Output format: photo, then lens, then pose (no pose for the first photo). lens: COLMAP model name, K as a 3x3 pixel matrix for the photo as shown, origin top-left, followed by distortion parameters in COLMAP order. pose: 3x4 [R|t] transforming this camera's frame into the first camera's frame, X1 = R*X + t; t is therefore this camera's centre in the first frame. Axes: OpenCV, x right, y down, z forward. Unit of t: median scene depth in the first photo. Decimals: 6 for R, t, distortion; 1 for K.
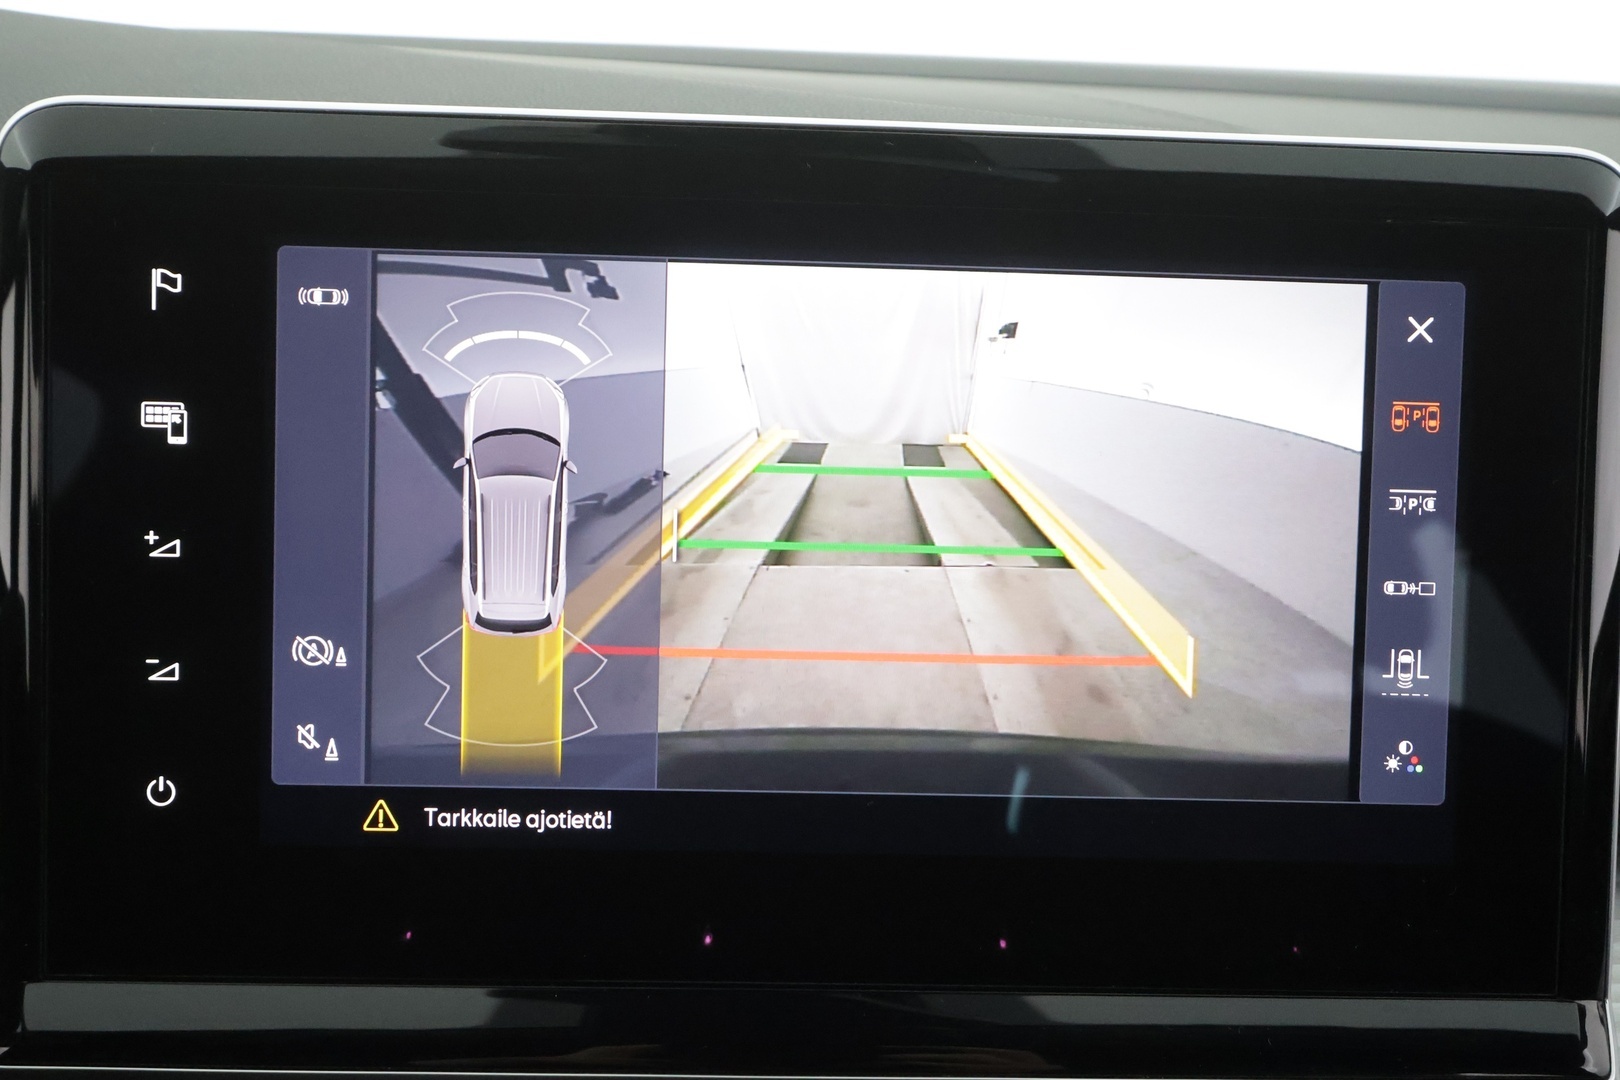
lens RADIAL K [[1263.5, 0, 804.9], [0, 1263.5, 542.4], [0, 0, 1]] dist [-0.001334, -0.001114]
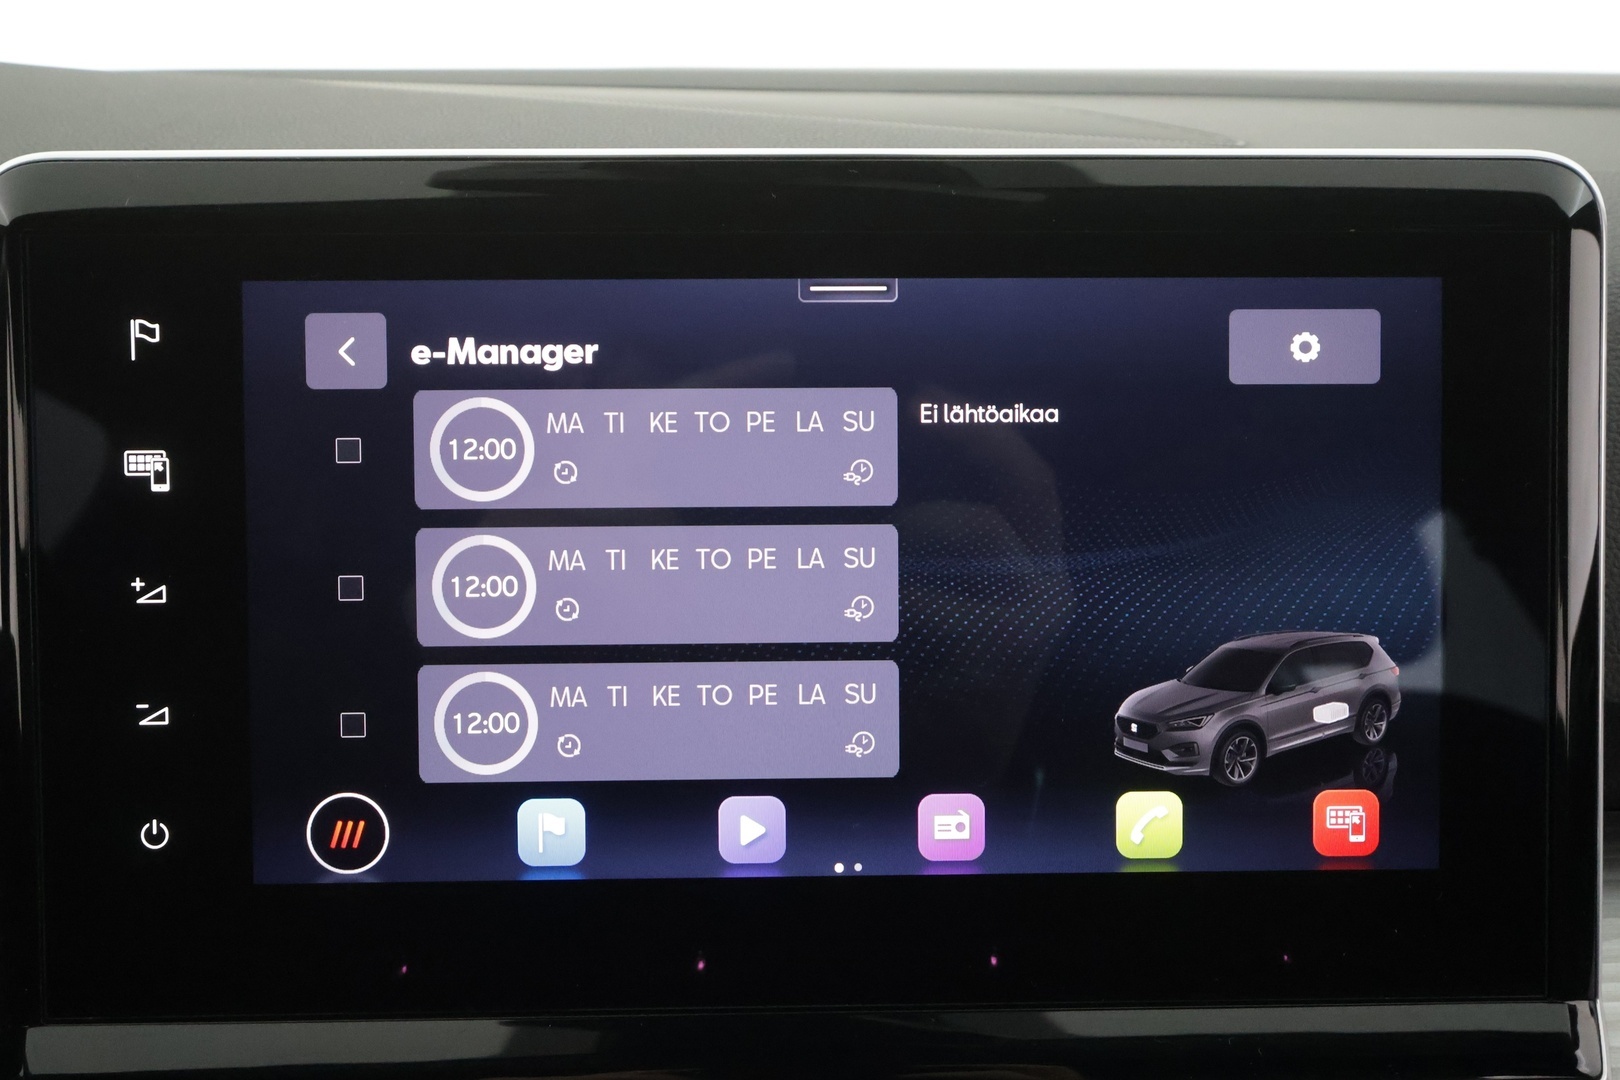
lens RADIAL K [[1263.5, 0, 901.4], [0, 1263.5, 560.2], [0, 0, 1]] dist [-0.001334, -0.001114]
pose [[0.999413, -0.032311, -0.011346, 0.107369], [0.032291, 0.999477, -0.002010, -0.001400], [0.011405, 0.001643, 0.999934, -0.007265]]
